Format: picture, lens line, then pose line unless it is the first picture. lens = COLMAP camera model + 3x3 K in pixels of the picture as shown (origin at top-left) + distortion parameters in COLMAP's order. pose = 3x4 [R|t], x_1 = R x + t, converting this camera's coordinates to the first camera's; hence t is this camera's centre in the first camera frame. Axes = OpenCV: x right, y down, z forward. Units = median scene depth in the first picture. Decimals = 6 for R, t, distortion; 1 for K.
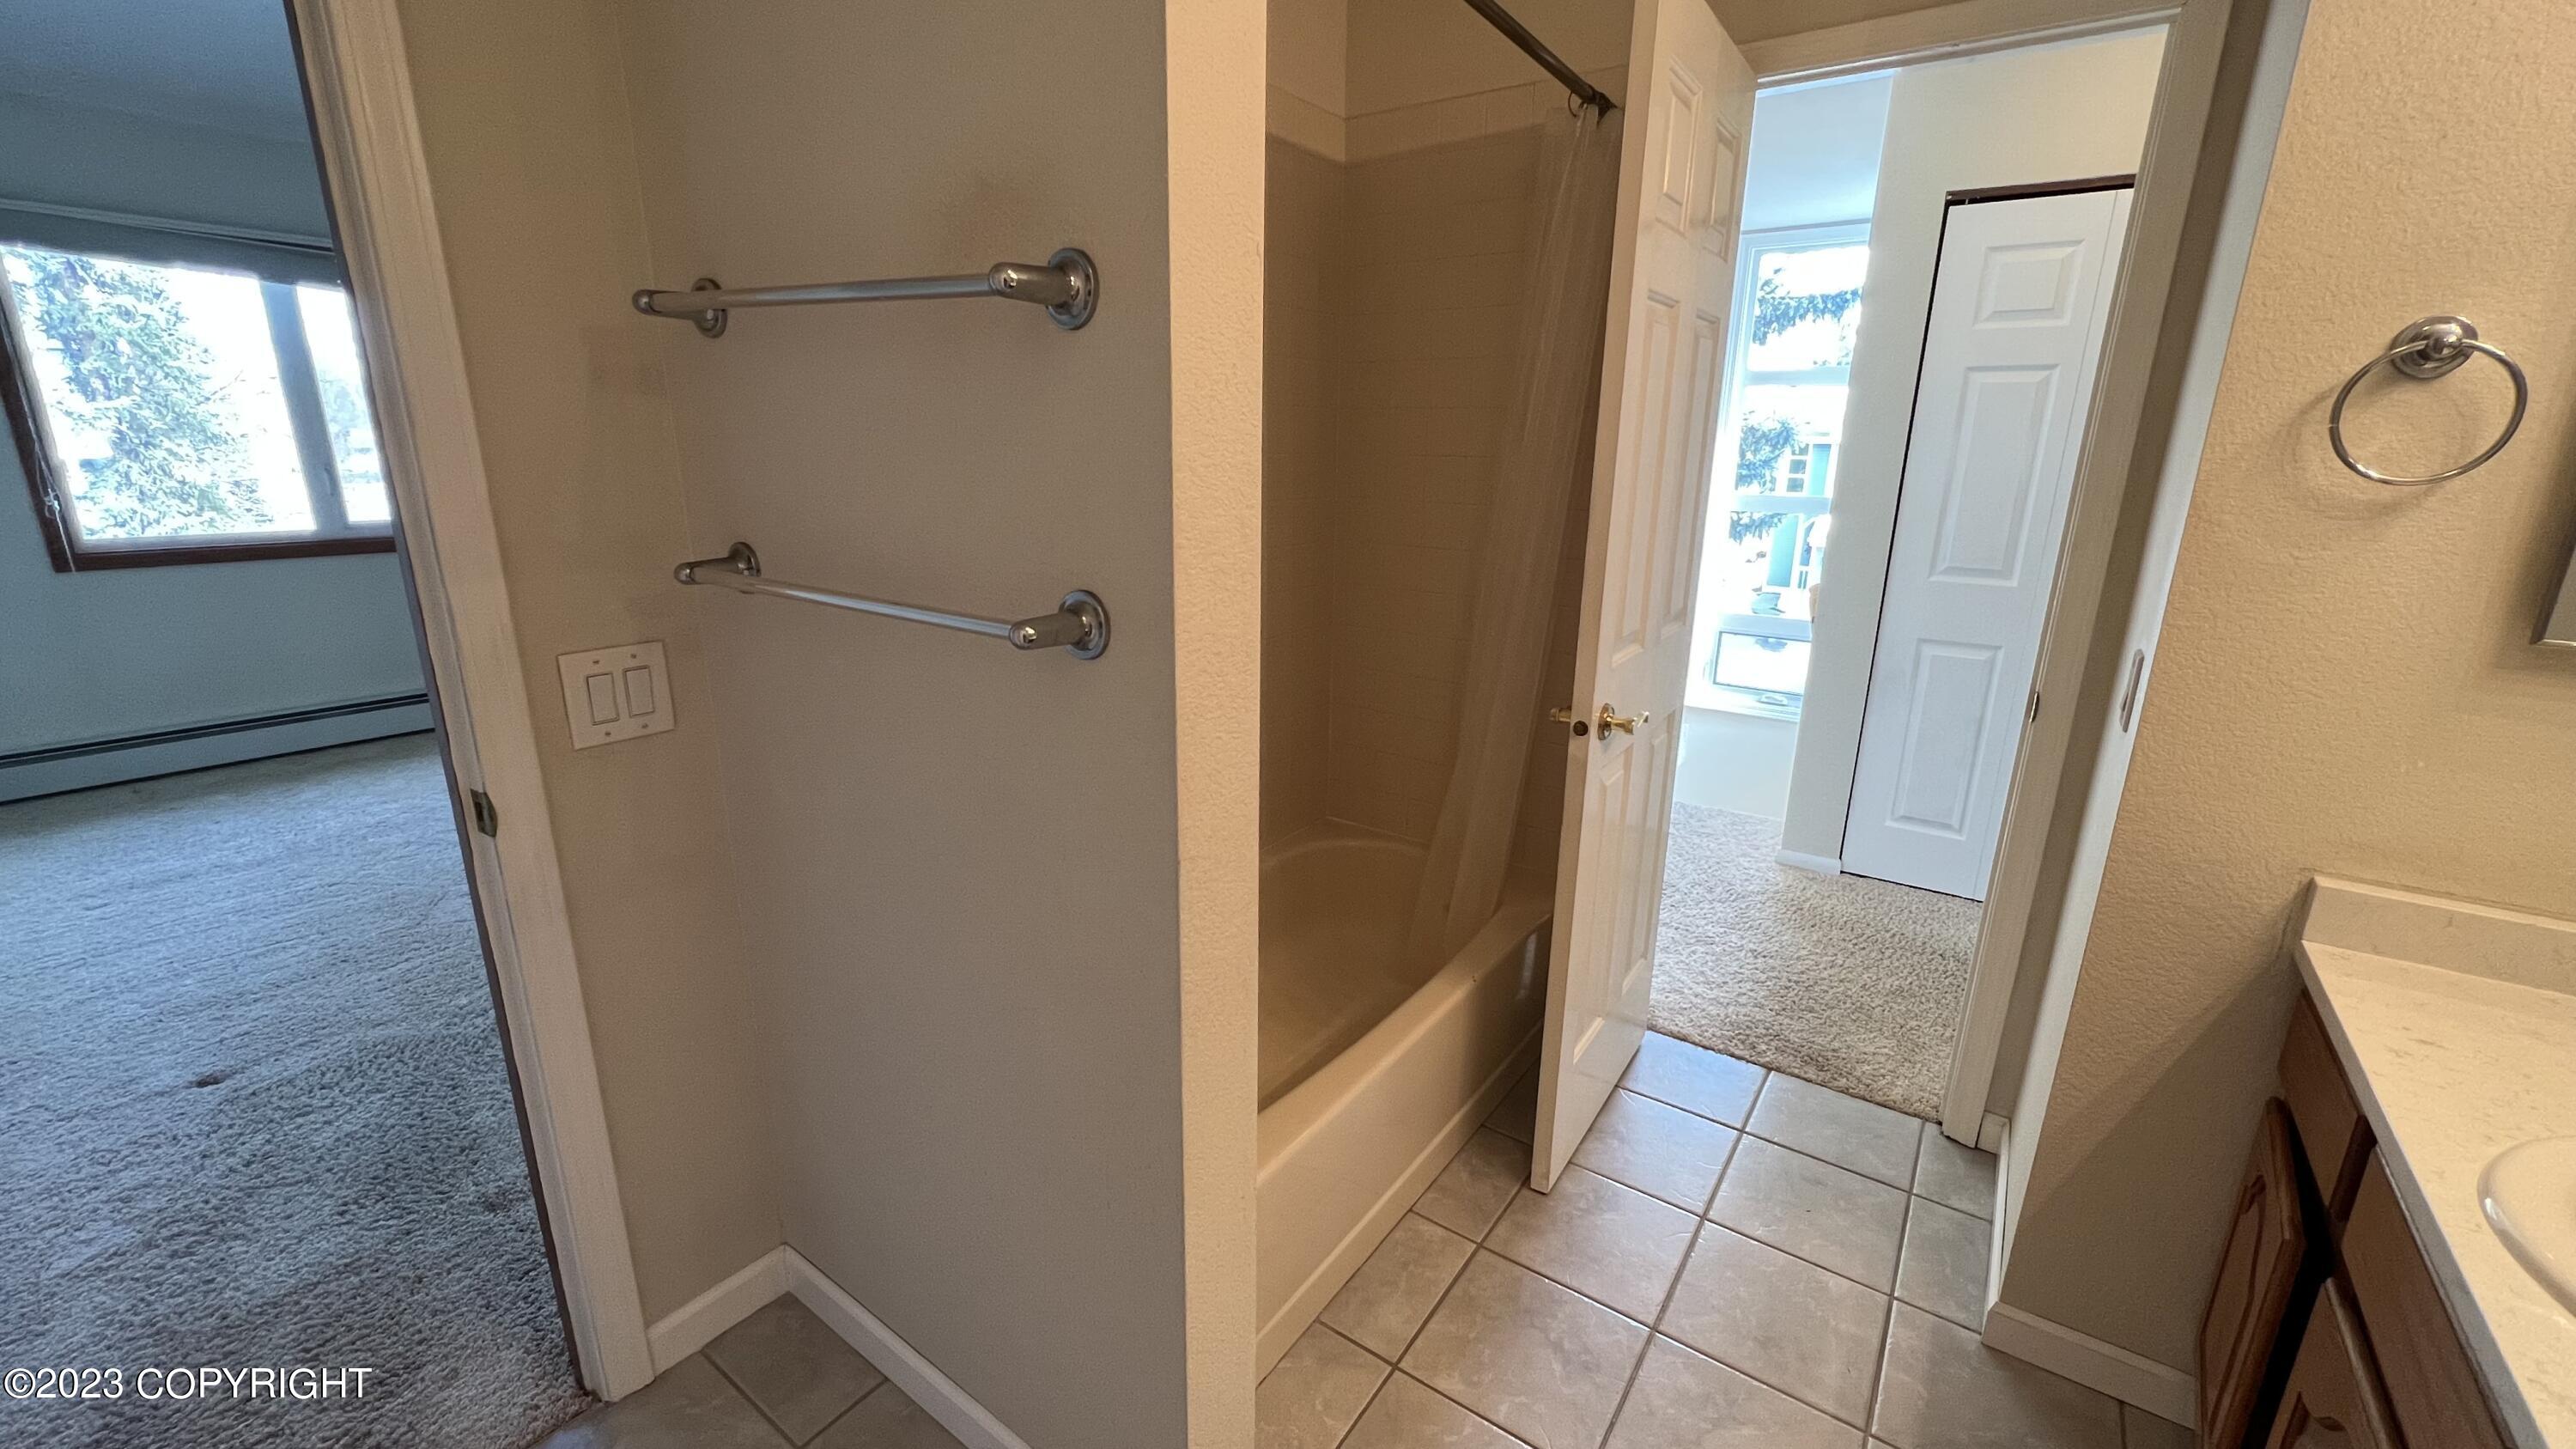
lens RADIAL K [[1033.3, 0, 1289.6], [0, 1033.3, 724.2], [0, 0, 1]] dist [-0.000594, 0.000236]
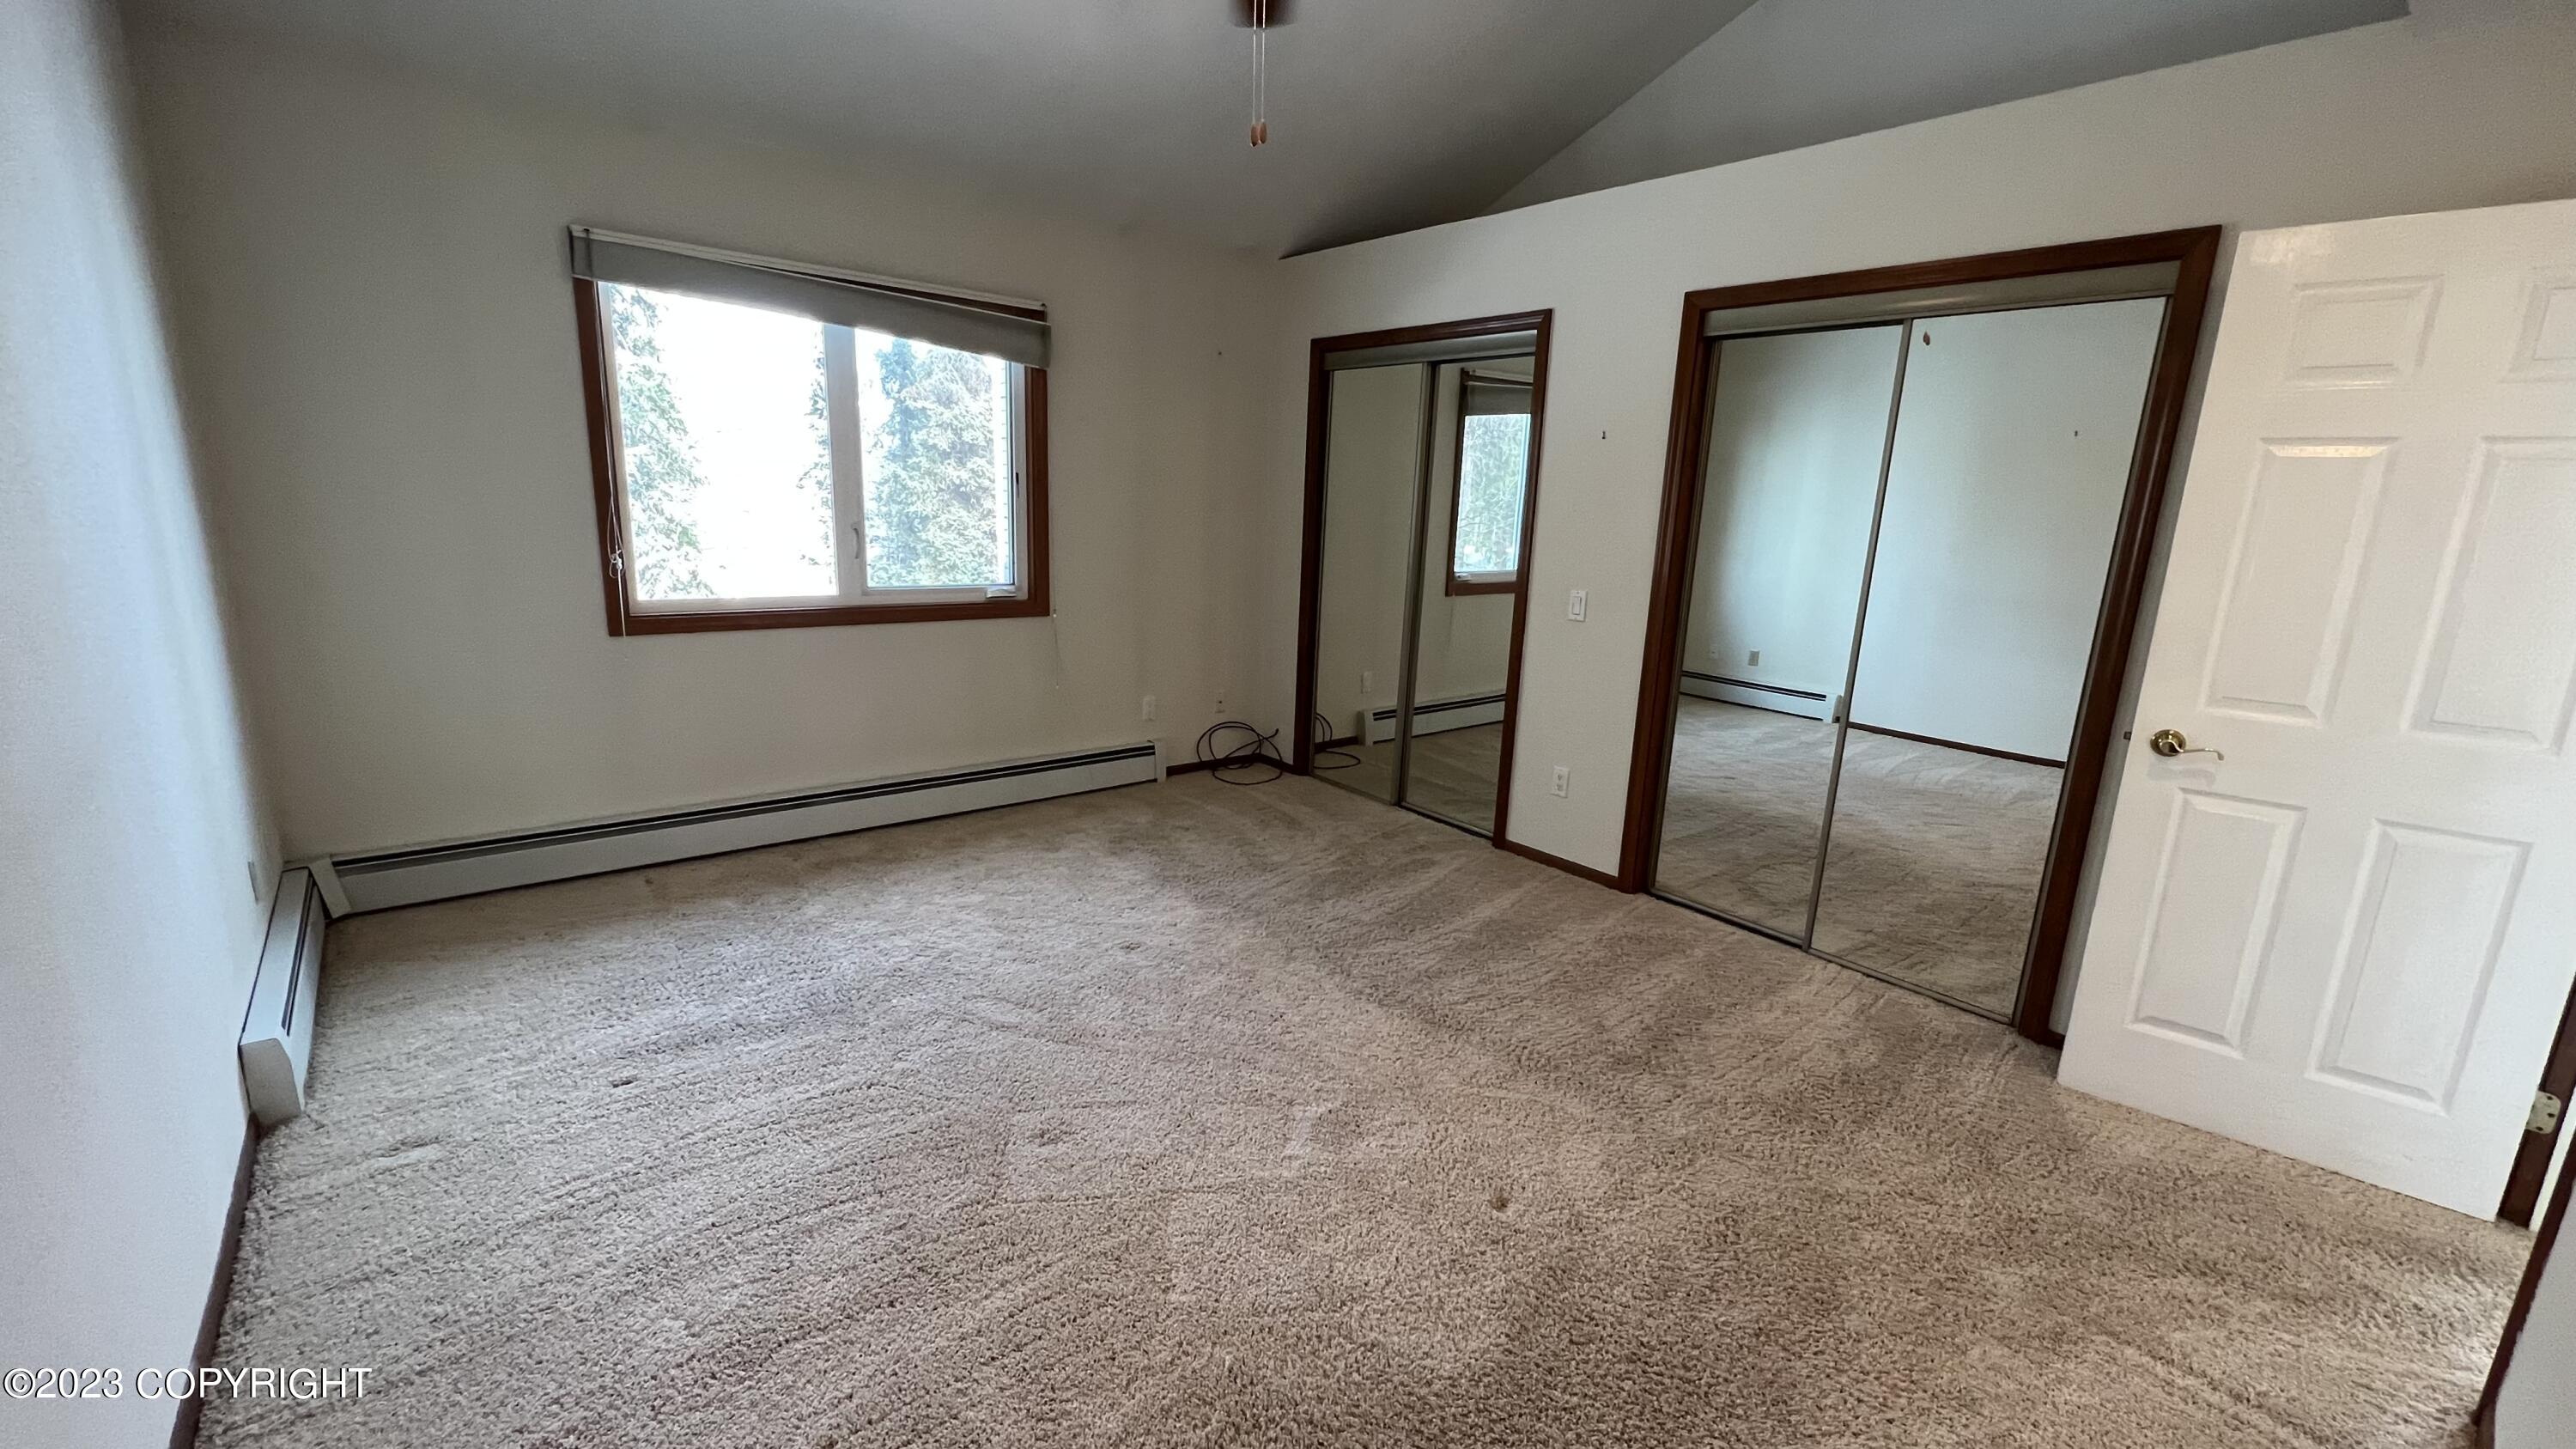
lens RADIAL K [[1025.7, 0, 1287.6], [0, 1025.7, 709.4], [0, 0, 1]] dist [0.001397, 0.000252]
pose [[0.967370, 0.081388, -0.239941, -0.373719], [-0.097627, 0.993614, -0.056570, -0.086885], [0.233804, 0.078149, 0.969138, 0.250154]]
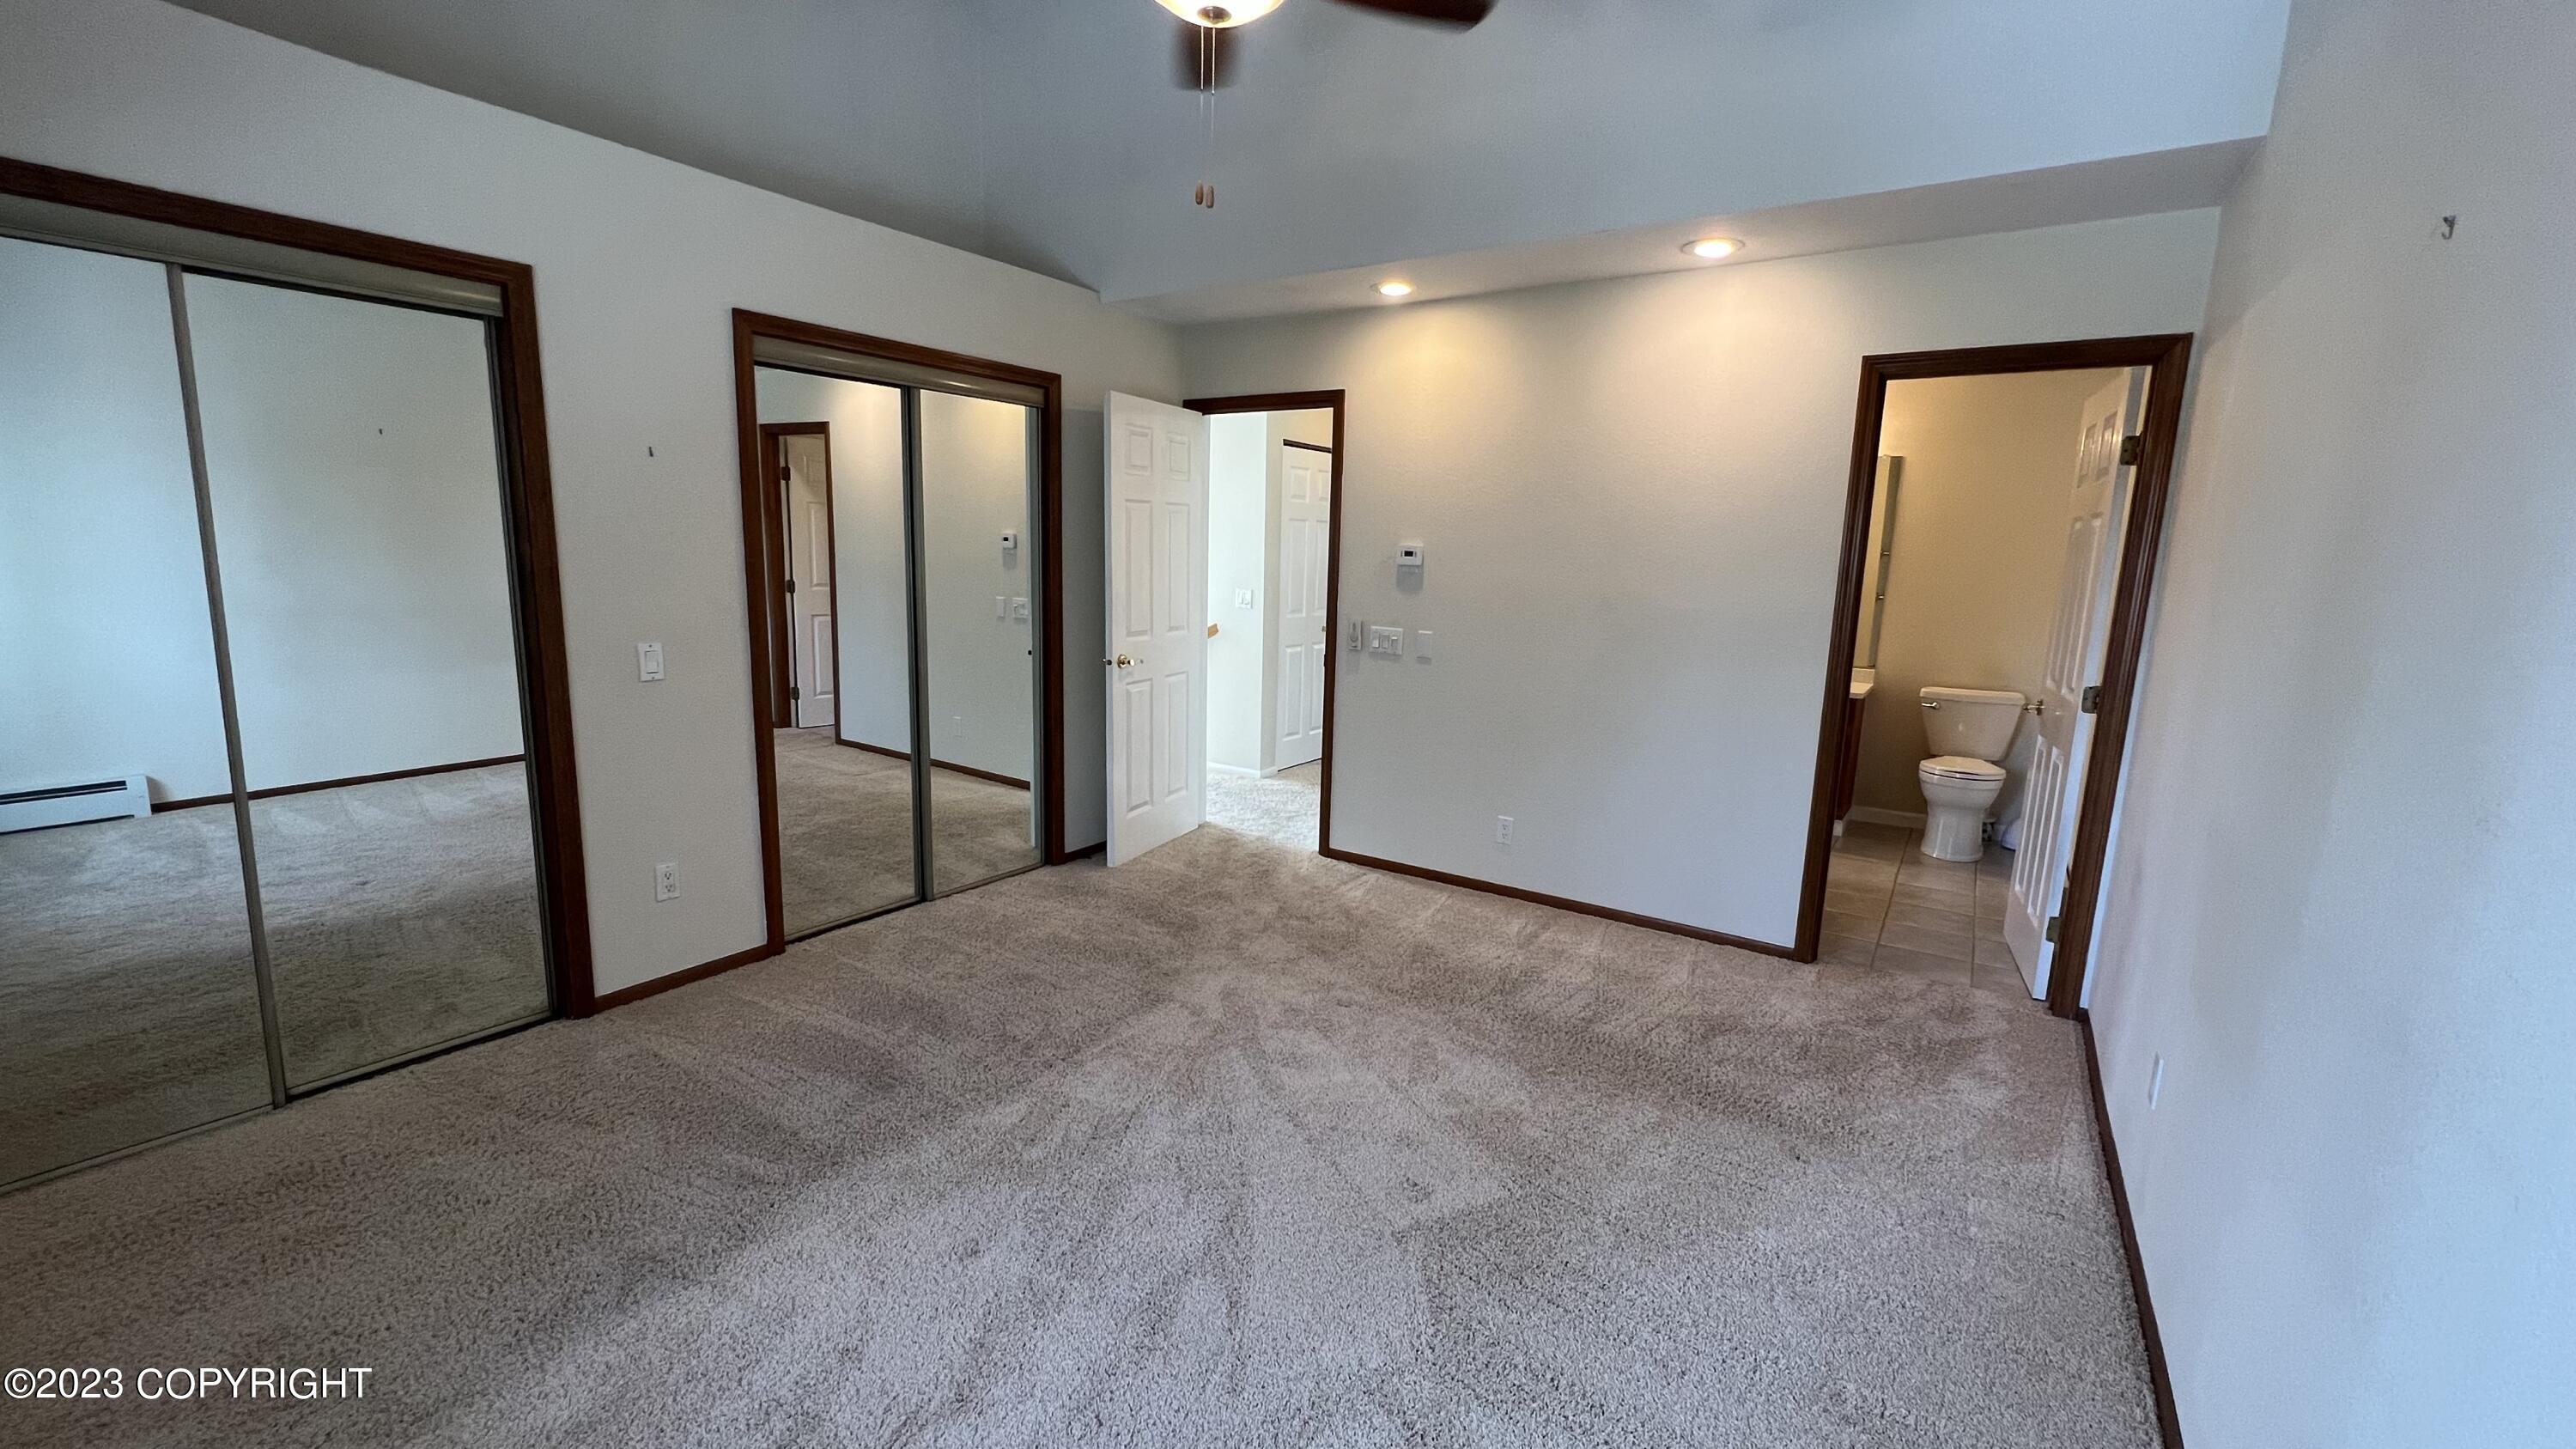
lens RADIAL K [[1033.3, 0, 1289.6], [0, 1033.3, 724.2], [0, 0, 1]] dist [-0.000594, 0.000236]
pose [[-0.028460, -0.185684, 0.982197, -1.112941], [0.240190, 0.952537, 0.187036, -0.246994], [-0.970309, 0.241237, 0.017490, 0.759780]]
